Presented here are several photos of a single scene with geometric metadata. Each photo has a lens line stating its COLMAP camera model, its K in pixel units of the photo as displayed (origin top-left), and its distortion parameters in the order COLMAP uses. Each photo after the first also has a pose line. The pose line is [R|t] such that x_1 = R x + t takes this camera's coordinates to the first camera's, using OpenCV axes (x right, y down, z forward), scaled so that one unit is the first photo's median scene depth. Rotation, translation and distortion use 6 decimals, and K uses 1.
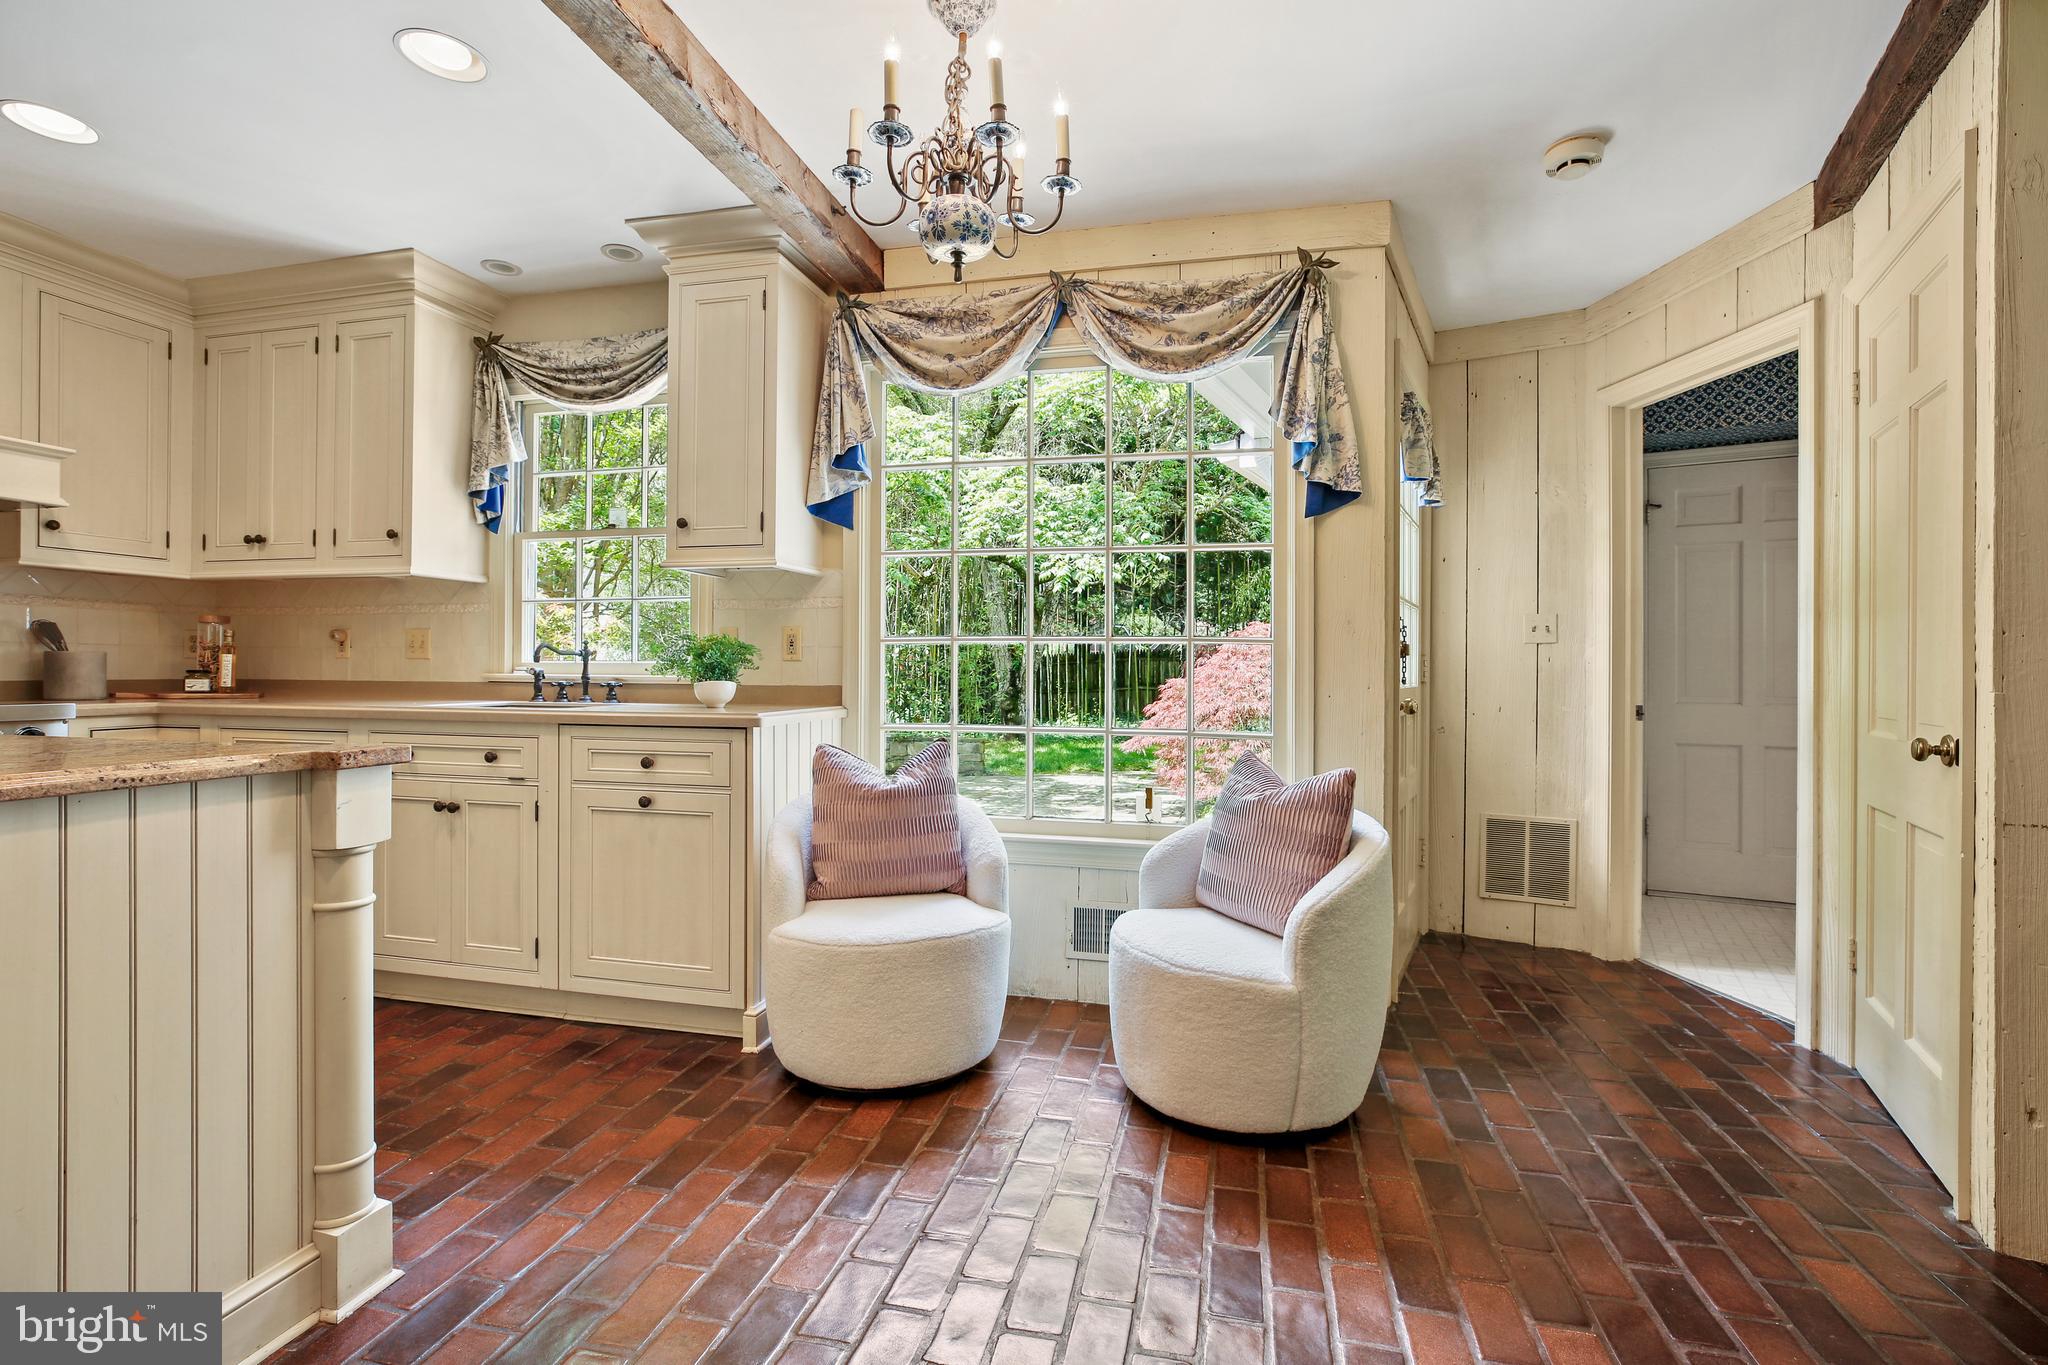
lens RADIAL K [[946.6, 0, 1017.6], [0, 946.6, 669.1], [0, 0, 1]] dist [-0.011071, 0.000321]
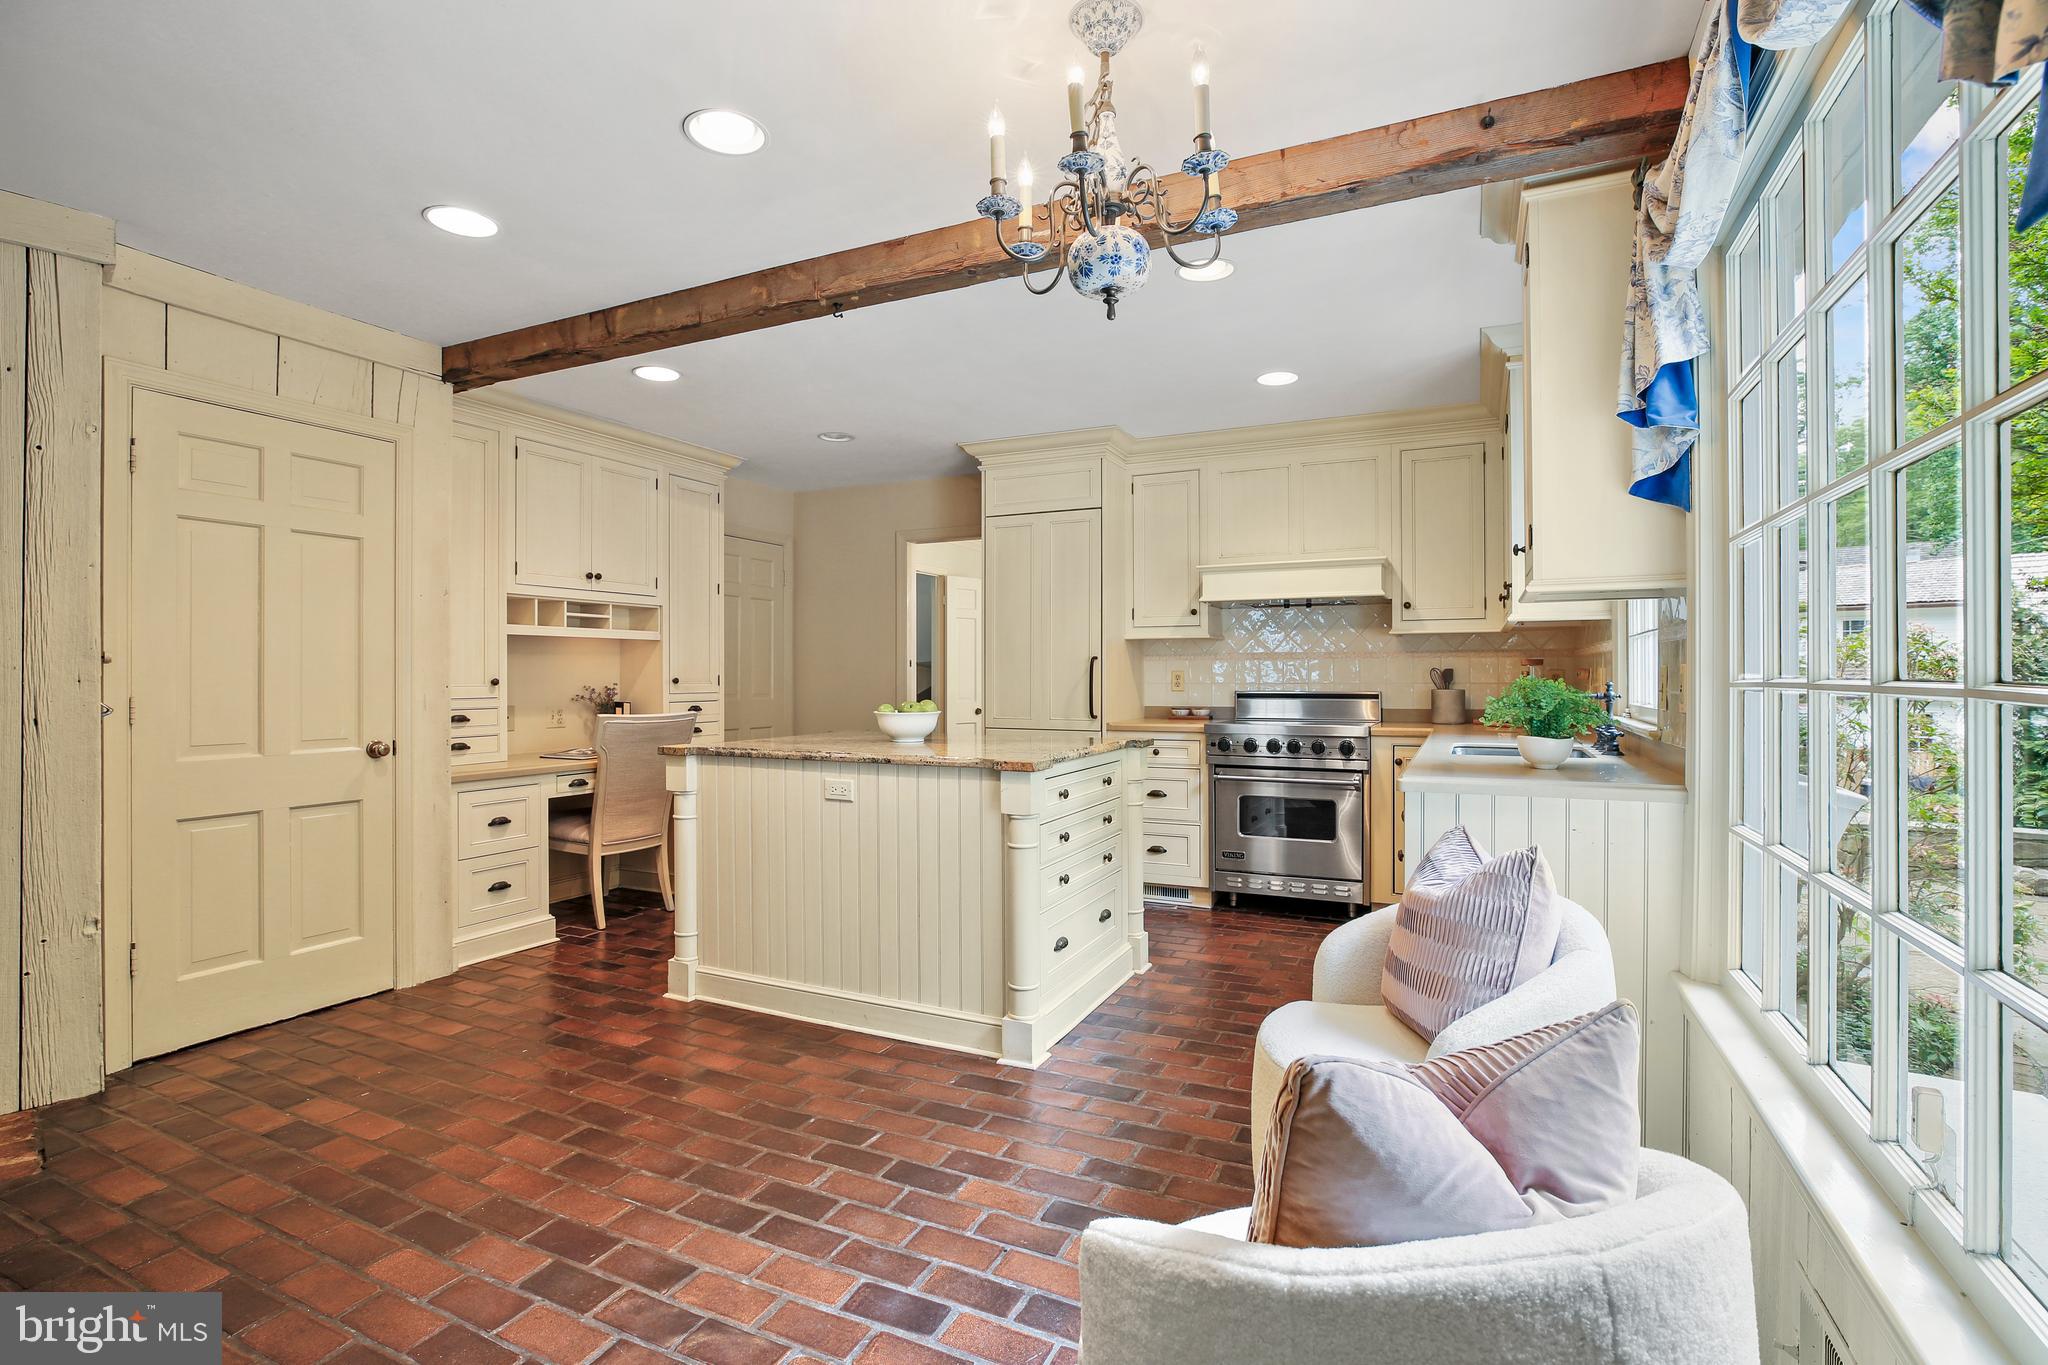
lens RADIAL K [[946.6, 0, 1019.7], [0, 946.6, 682.1], [0, 0, 1]] dist [-0.011071, 0.000321]
pose [[-0.215155, 0.001491, -0.976579, 0.538933], [0.005998, 0.999982, 0.000205, -0.035103], [0.976561, -0.005813, -0.215160, 0.695223]]
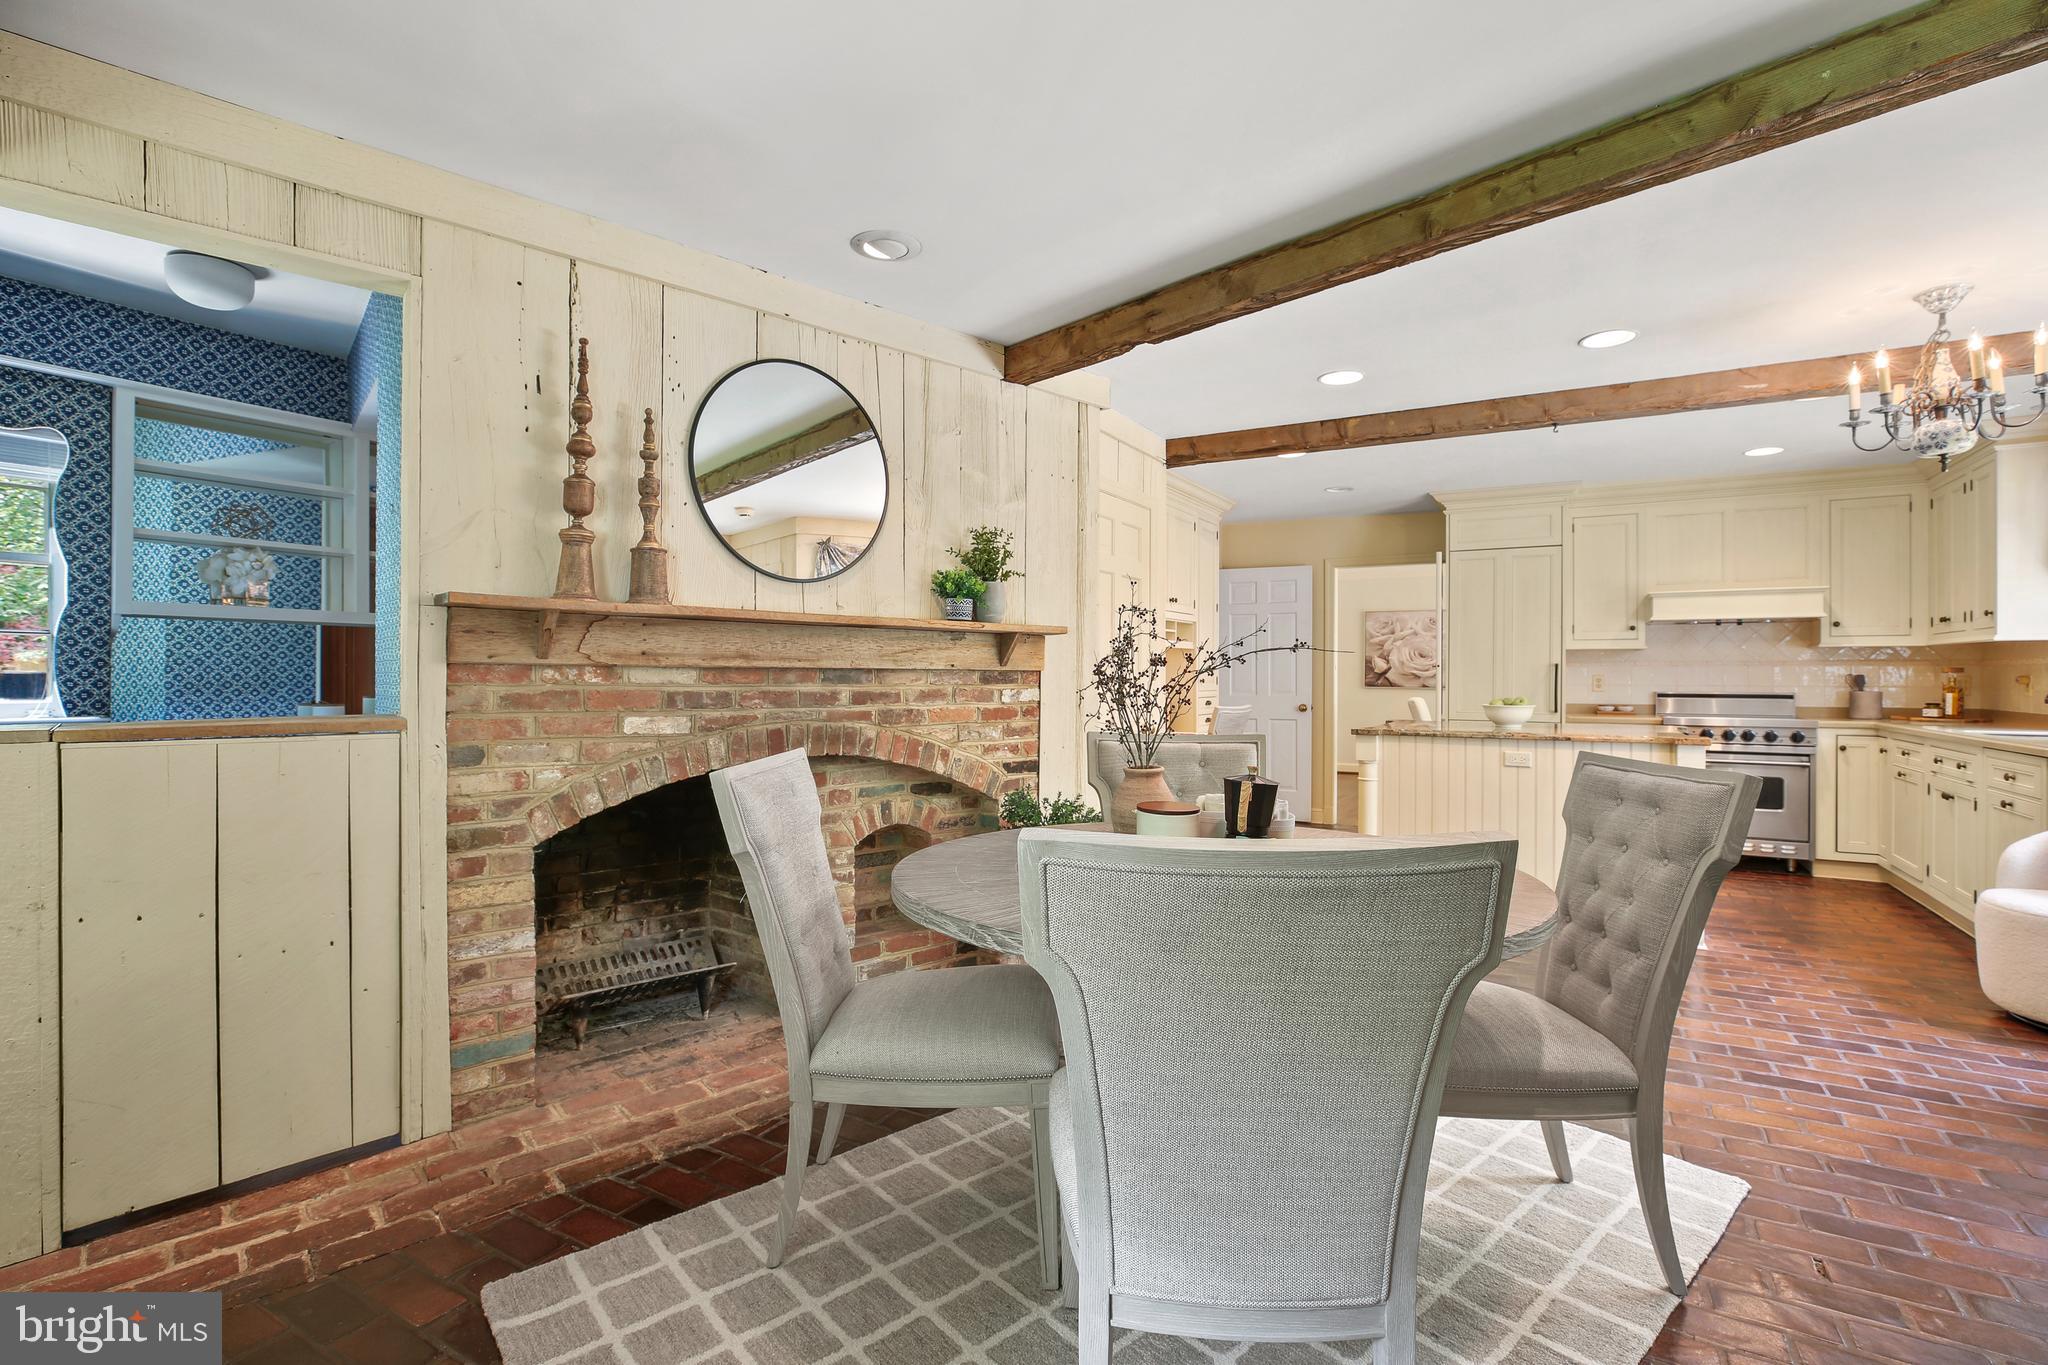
lens RADIAL K [[946.6, 0, 1023.2], [0, 946.6, 673.3], [0, 0, 1]] dist [-0.011071, 0.000321]
pose [[-0.287290, -0.010230, -0.957789, 1.167326], [-0.000924, 0.999945, -0.010403, -0.034899], [0.957843, -0.002104, -0.287284, -0.008852]]
